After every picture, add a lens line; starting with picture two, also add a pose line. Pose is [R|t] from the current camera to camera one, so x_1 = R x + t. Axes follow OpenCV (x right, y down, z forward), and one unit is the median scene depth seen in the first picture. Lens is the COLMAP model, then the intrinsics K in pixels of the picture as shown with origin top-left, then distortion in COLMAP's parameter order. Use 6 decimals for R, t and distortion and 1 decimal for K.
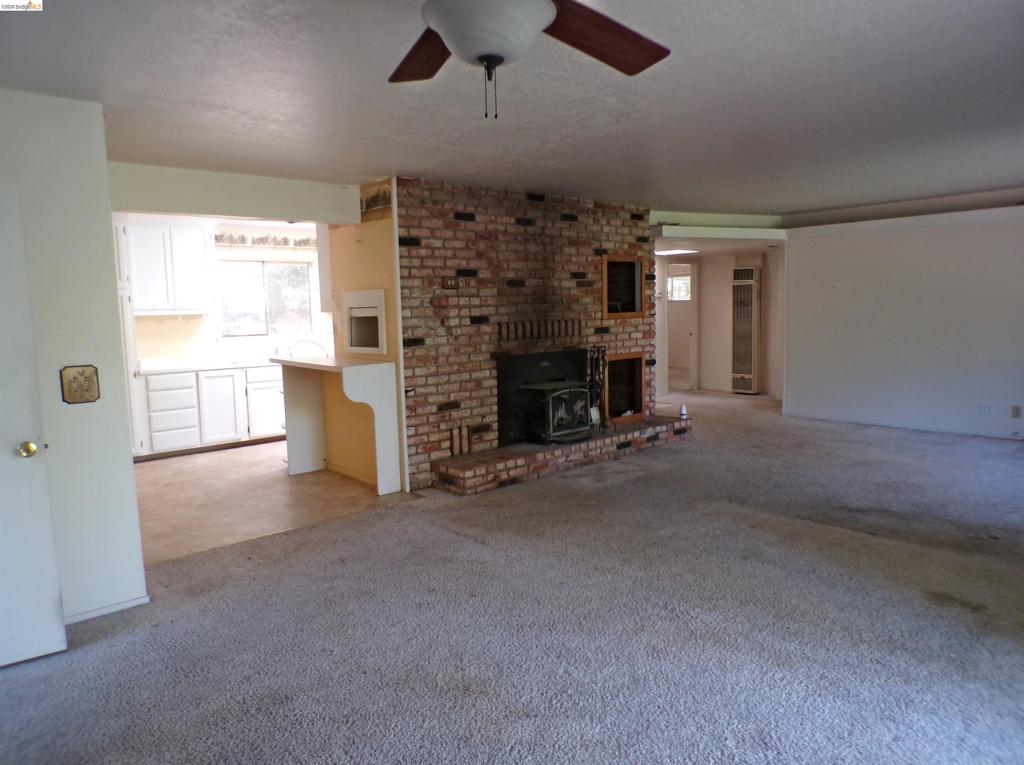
lens RADIAL K [[690.5, 0, 509.0], [0, 690.5, 384.5], [0, 0, 1]] dist [-0.037735, 0.006561]
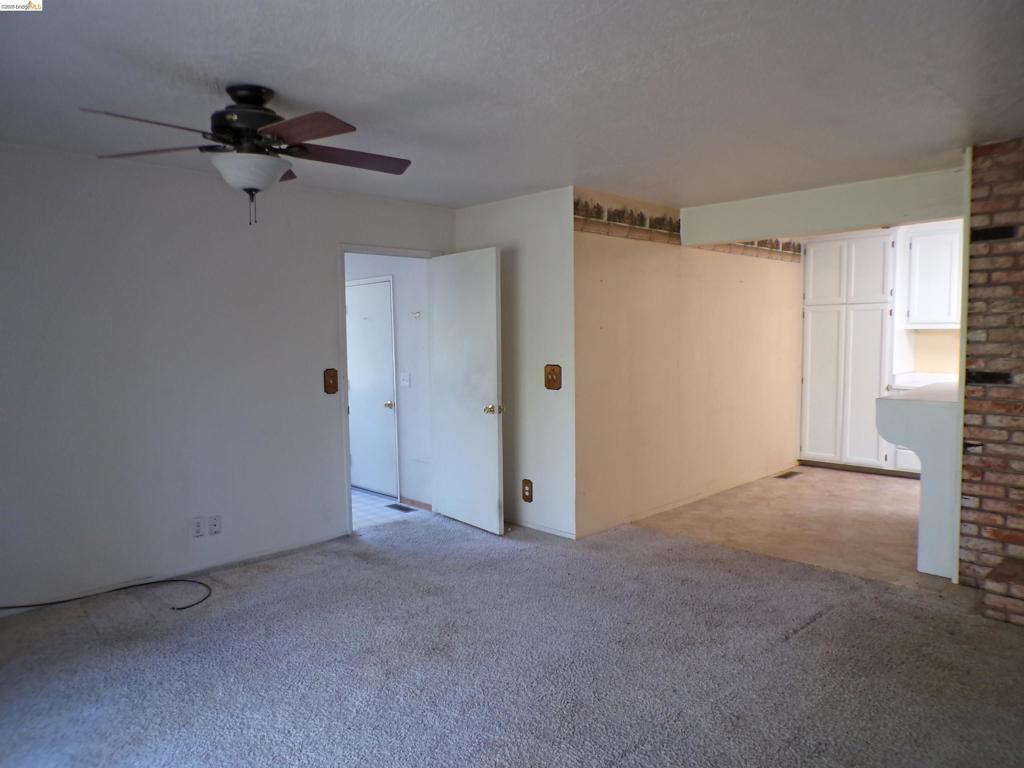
lens RADIAL K [[690.5, 0, 509.0], [0, 690.5, 386.0], [0, 0, 1]] dist [-0.037735, 0.006561]
pose [[0.041819, 0.099853, -0.994123, 0.486957], [-0.102882, 0.990135, 0.095125, -0.063611], [0.993814, 0.098299, 0.051679, 0.452030]]
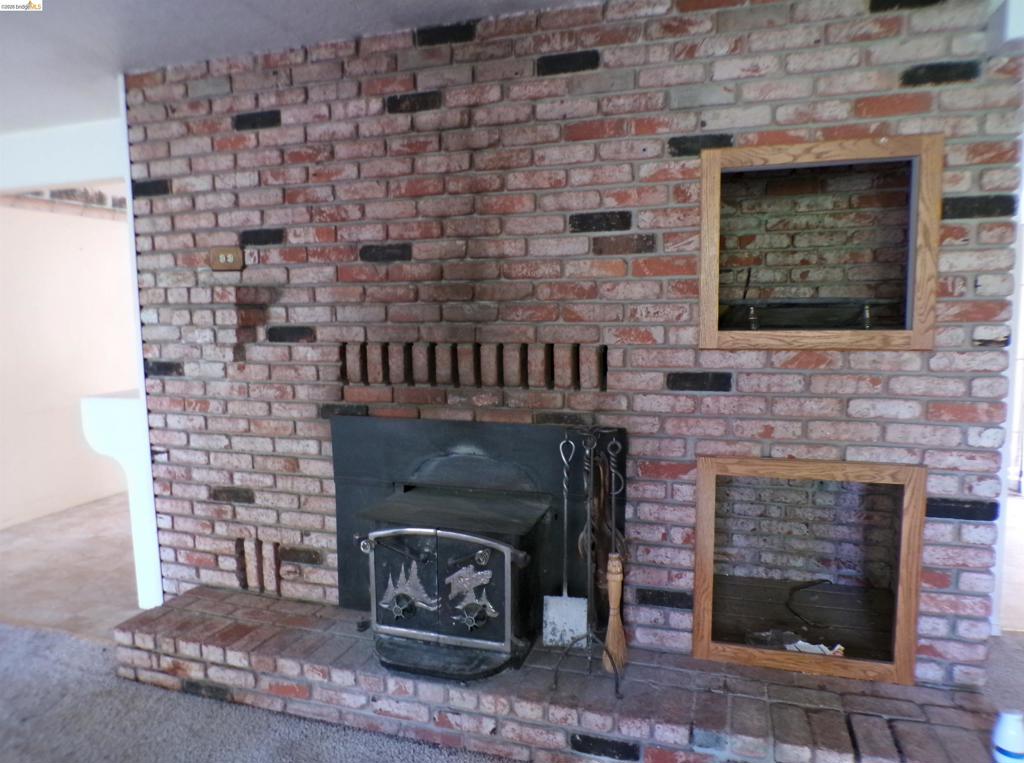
lens RADIAL K [[690.5, 0, 509.0], [0, 690.5, 383.5], [0, 0, 1]] dist [-0.037735, 0.006561]
pose [[0.499845, 0.116004, -0.858311, 0.447190], [-0.100154, 0.992084, 0.075759, -0.111227], [0.860305, 0.048095, 0.507506, 0.894366]]
